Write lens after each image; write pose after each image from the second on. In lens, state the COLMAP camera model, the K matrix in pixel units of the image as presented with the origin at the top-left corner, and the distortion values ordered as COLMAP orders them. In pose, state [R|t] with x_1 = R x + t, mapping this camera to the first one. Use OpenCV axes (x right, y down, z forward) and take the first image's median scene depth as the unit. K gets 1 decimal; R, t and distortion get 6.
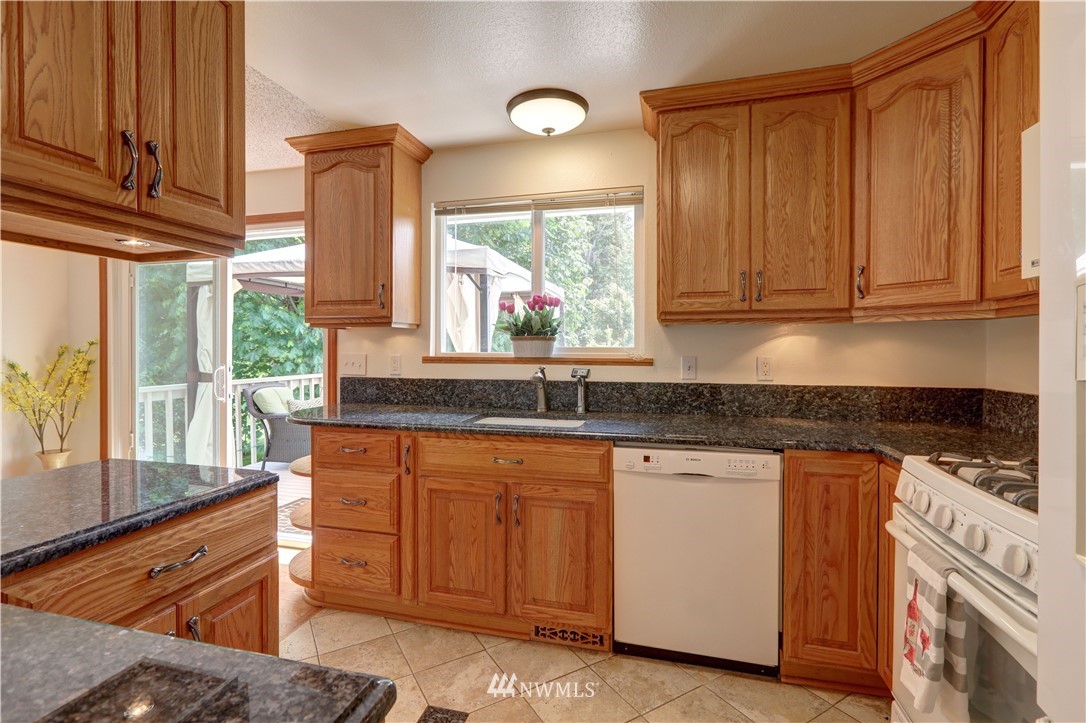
lens RADIAL K [[501.6, 0, 530.2], [0, 501.6, 349.7], [0, 0, 1]] dist [-0.003657, 0.000190]
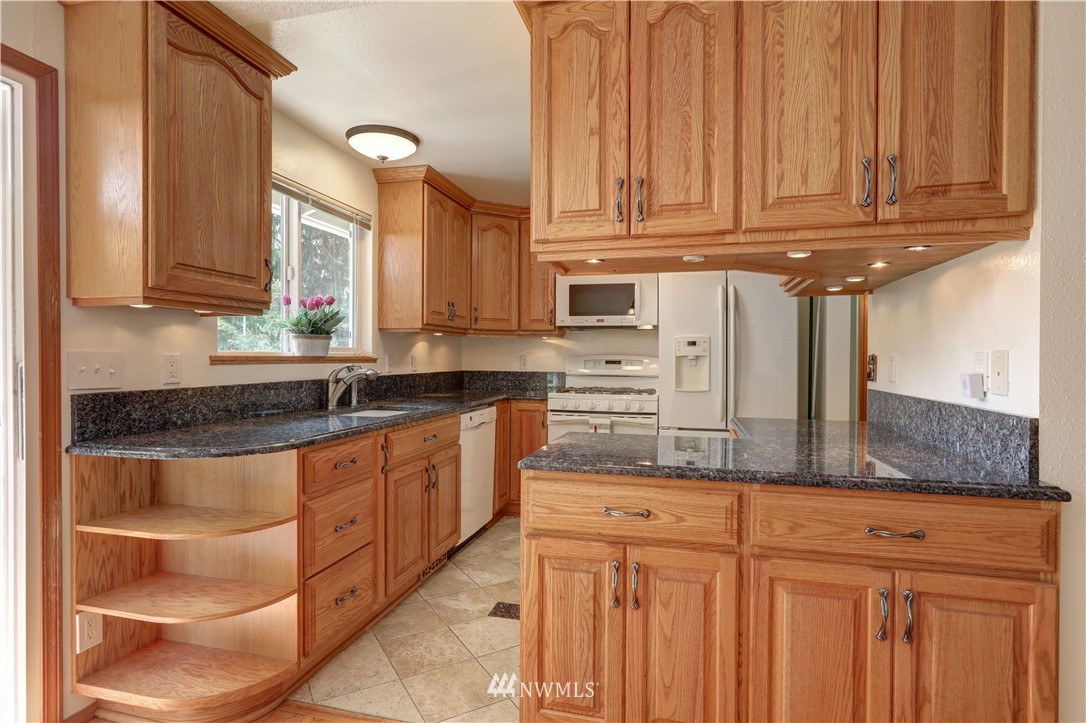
lens RADIAL K [[568.8, 0, 543.0], [0, 568.8, 361.5], [0, 0, 1]] dist [0.001391, 0.000406]
pose [[-0.018675, -0.009559, 0.999780, -1.130127], [-0.000631, 0.999954, 0.009549, 0.015150], [-0.999825, -0.000453, -0.018680, 0.584837]]
